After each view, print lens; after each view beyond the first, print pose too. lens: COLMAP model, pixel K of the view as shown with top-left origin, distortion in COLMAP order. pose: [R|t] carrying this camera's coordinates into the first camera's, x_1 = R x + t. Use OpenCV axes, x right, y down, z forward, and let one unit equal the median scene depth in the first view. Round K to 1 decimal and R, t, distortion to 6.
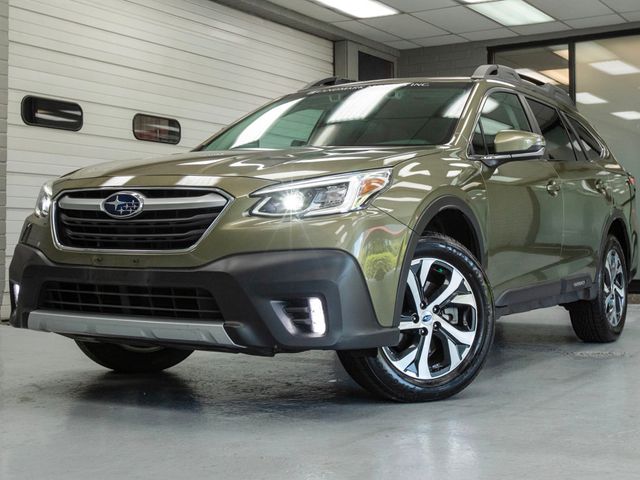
lens RADIAL K [[974.5, 0, 319.8], [0, 974.5, 187.4], [0, 0, 1]] dist [-0.006366, 0.081009]
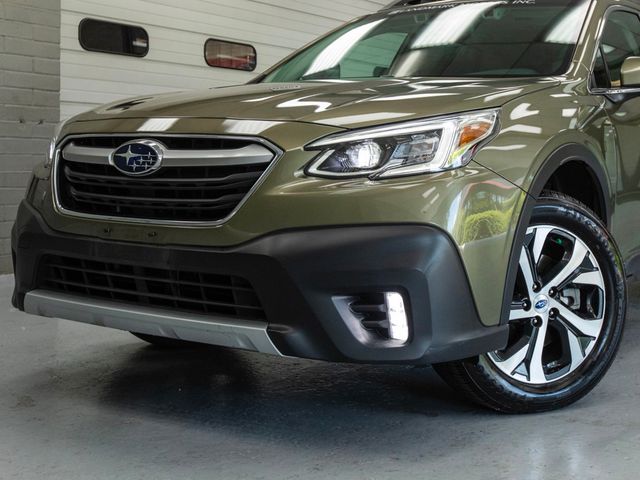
lens RADIAL K [[901.2, 0, 370.1], [0, 901.2, 155.0], [0, 0, 1]] dist [0.003493, 0.030711]
pose [[0.999291, 0.005193, -0.037285, 0.001358], [-0.003284, 0.998690, 0.051070, -0.018427], [0.037502, -0.050911, 0.997999, 0.293801]]
